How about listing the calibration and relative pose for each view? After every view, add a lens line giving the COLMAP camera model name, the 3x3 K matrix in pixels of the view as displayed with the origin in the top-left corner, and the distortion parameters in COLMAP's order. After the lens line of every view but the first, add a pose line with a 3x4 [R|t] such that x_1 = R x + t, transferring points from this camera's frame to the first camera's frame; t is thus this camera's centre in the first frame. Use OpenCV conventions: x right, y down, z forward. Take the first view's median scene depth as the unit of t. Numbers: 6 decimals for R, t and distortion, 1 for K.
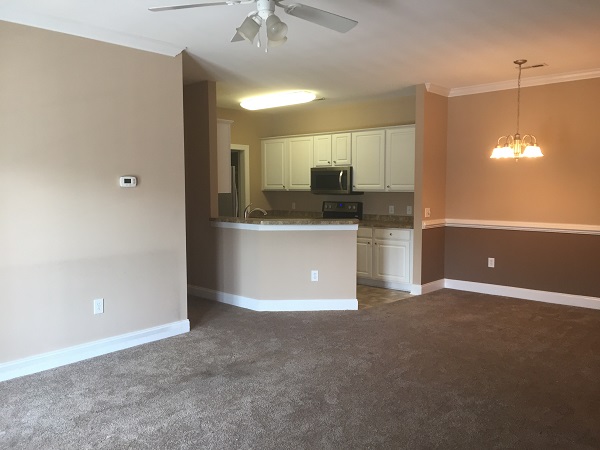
lens RADIAL K [[514.3, 0, 299.0], [0, 514.3, 220.3], [0, 0, 1]] dist [0.038326, -0.012585]
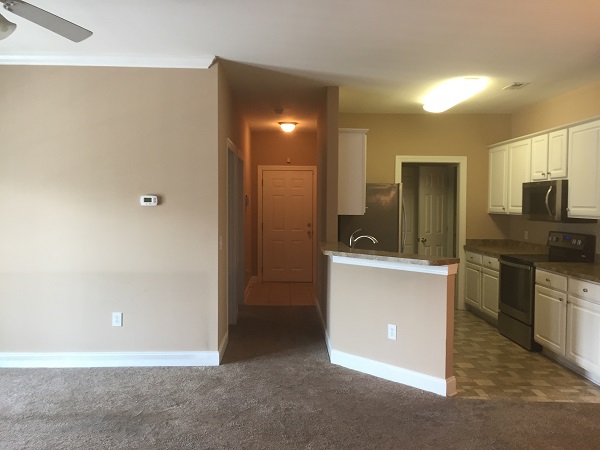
lens RADIAL K [[514.3, 0, 296.4], [0, 514.3, 222.7], [0, 0, 1]] dist [0.038326, -0.012585]
pose [[0.693049, 0.037959, -0.719890, 0.344003], [-0.060943, 0.998123, -0.006040, -0.025062], [0.718310, 0.048058, 0.694061, 0.296665]]
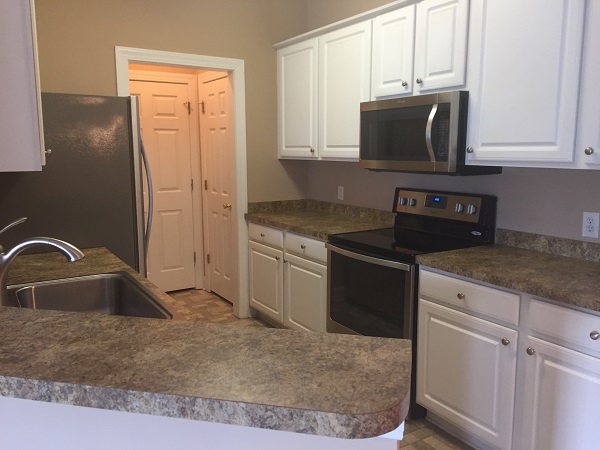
lens RADIAL K [[514.3, 0, 295.1], [0, 514.3, 225.7], [0, 0, 1]] dist [0.038326, -0.012585]
pose [[0.960333, 0.042402, -0.275613, 0.092485], [-0.019758, 0.996234, 0.084420, -0.043376], [0.278155, -0.075626, 0.957554, 0.640346]]
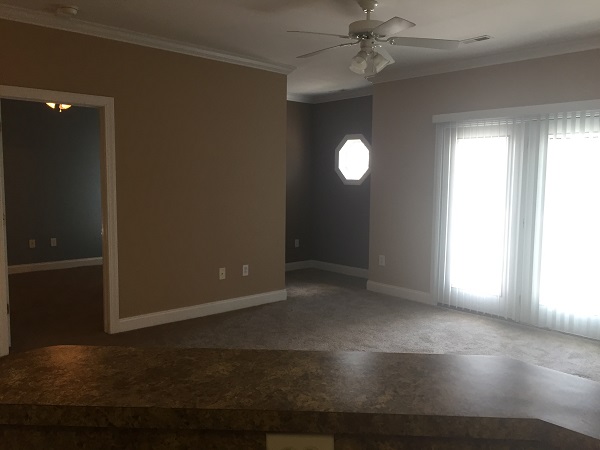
lens RADIAL K [[514.3, 0, 300.0], [0, 514.3, 224.8], [0, 0, 1]] dist [0.038326, -0.012585]
pose [[-0.995924, -0.016845, 0.088612, -0.315164], [-0.002401, 0.987010, 0.160642, -0.121042], [-0.090167, 0.159774, -0.983027, 1.605929]]
